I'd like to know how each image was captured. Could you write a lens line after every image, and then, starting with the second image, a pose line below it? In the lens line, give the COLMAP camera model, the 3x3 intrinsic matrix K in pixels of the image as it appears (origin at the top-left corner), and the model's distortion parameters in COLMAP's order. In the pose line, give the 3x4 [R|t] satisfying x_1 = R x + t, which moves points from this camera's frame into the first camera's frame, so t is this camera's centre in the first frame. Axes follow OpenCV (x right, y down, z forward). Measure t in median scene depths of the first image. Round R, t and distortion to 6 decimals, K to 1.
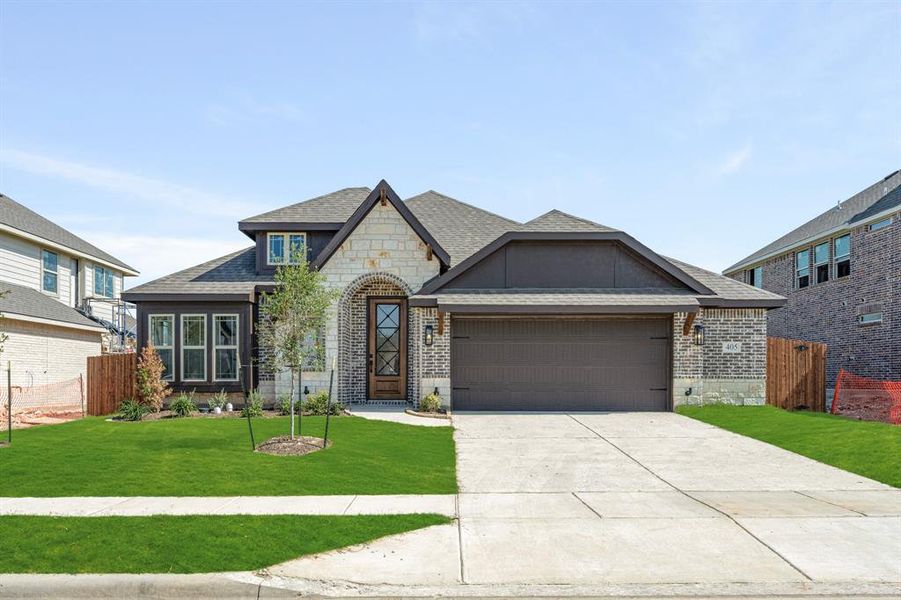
lens RADIAL K [[388.2, 0, 455.1], [0, 388.2, 301.9], [0, 0, 1]] dist [0.000754, 0.000003]
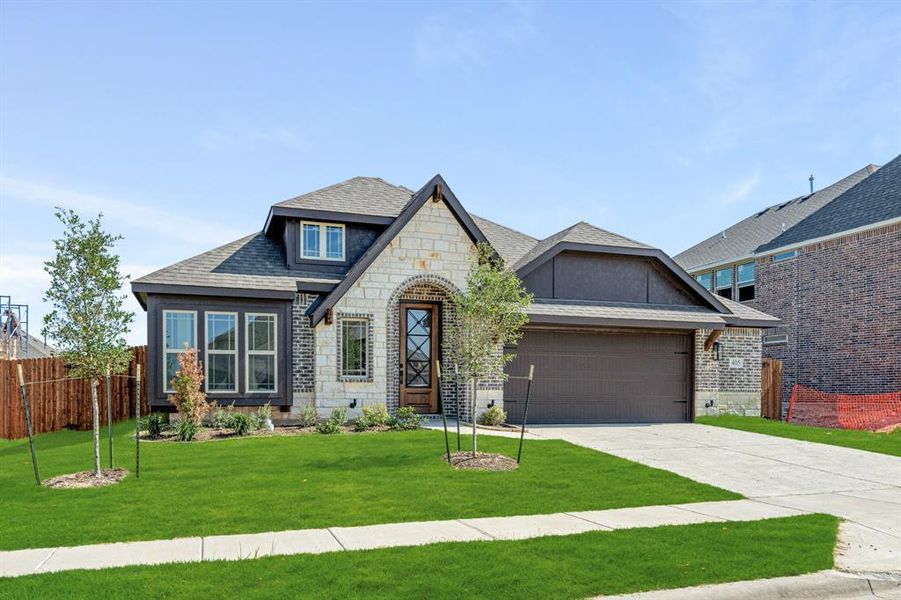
lens RADIAL K [[419.4, 0, 450.5], [0, 419.4, 311.3], [0, 0, 1]] dist [-0.000287, -0.000107]
pose [[0.977742, 0.042300, 0.205504, -0.340381], [-0.043429, 0.999056, 0.000983, 0.007122], [-0.205268, -0.009886, 0.978656, 0.019609]]
